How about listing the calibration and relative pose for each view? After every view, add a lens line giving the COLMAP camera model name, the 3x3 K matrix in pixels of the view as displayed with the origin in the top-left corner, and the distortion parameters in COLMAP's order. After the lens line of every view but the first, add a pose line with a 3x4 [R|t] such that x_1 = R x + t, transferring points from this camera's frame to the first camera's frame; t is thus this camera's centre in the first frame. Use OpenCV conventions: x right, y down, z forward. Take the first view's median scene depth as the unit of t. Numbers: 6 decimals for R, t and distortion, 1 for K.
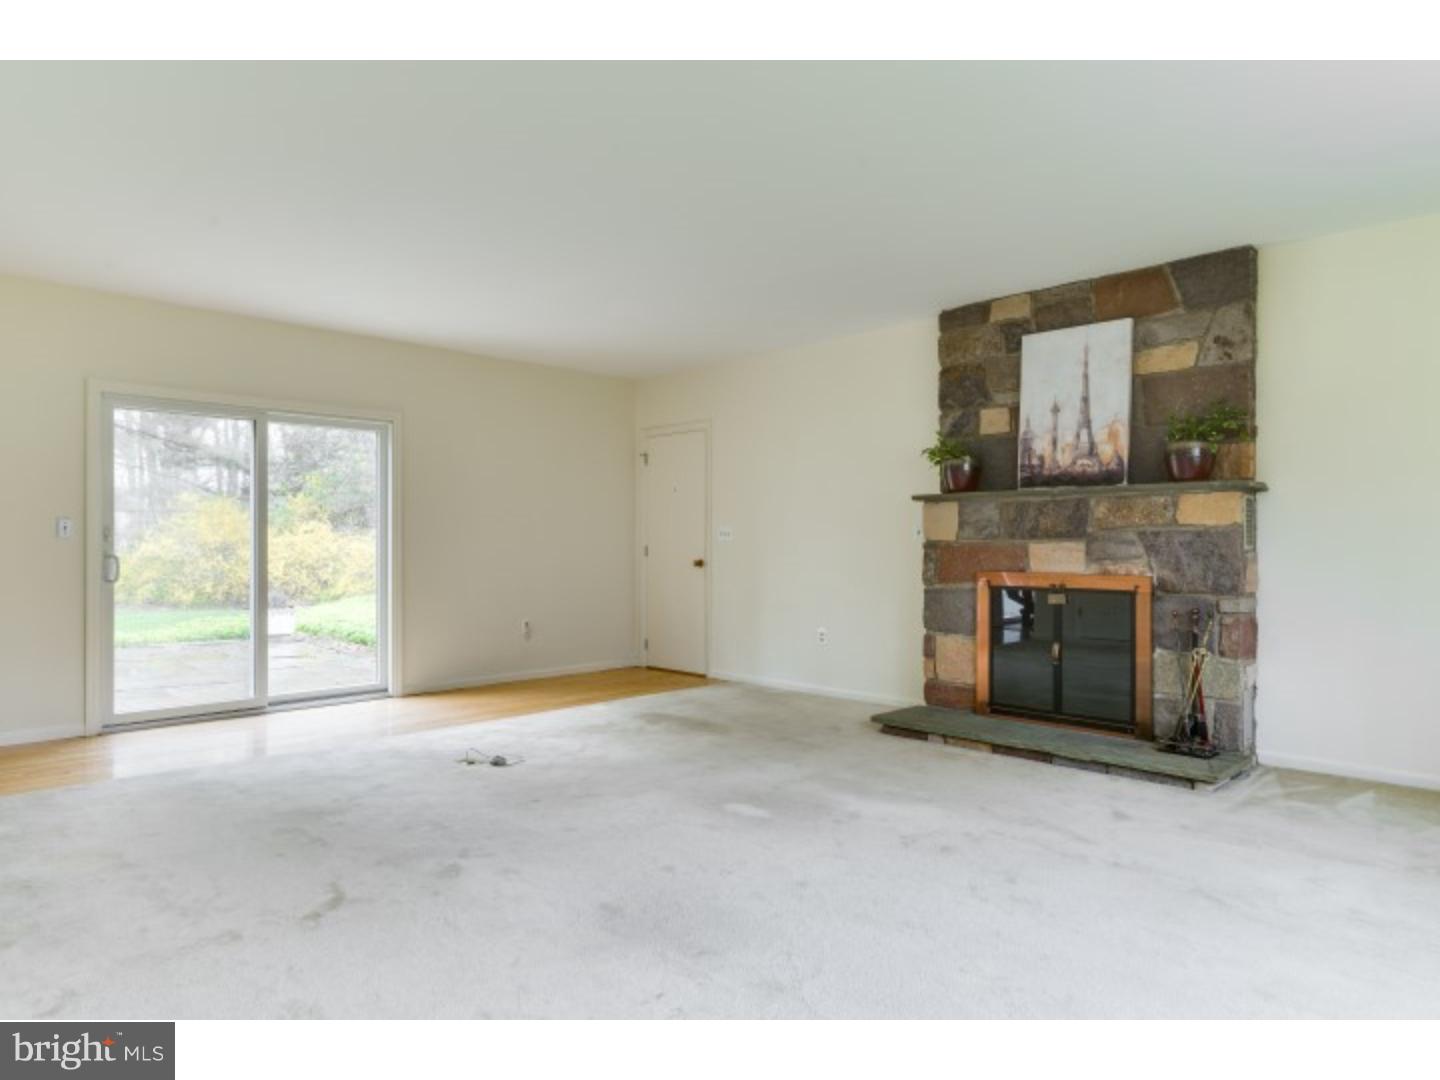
lens RADIAL K [[907.3, 0, 720.0], [0, 907.3, 540.0], [0, 0, 1]] dist [0.002702, 0.000373]
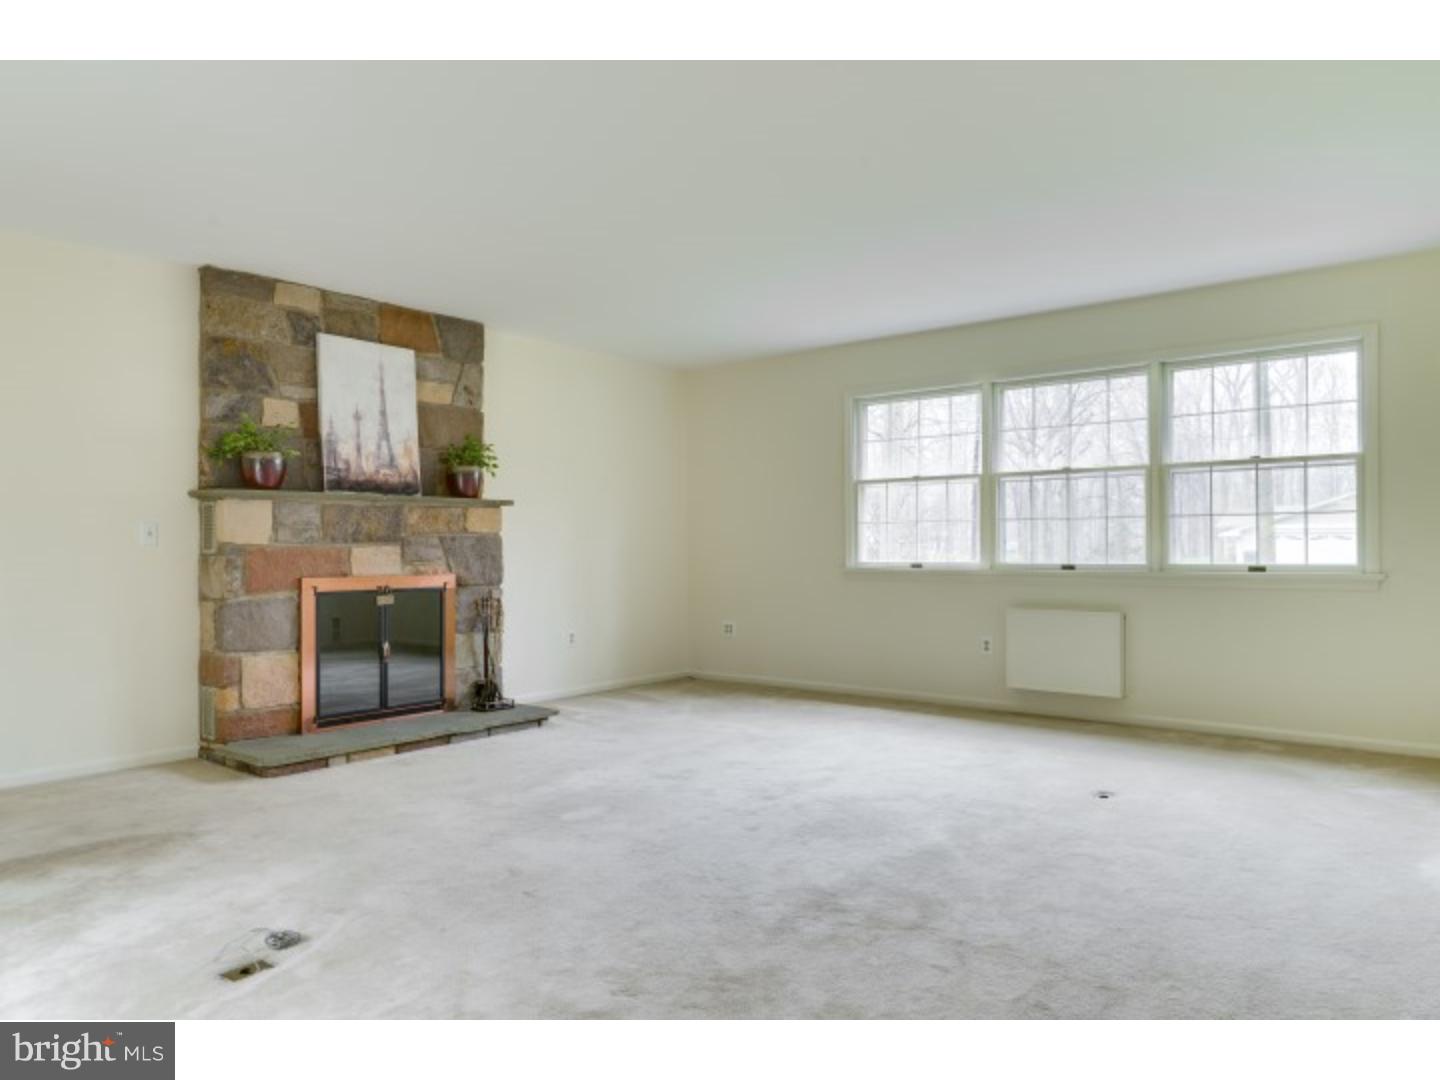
lens RADIAL K [[988.4, 0, 720.0], [0, 988.4, 540.0], [0, 0, 1]] dist [0.000790, 0.000014]
pose [[-0.119667, 0.009163, 0.992772, -0.799107], [0.001825, 0.999958, -0.009009, 0.006350], [-0.992812, 0.000734, -0.119679, 0.737806]]
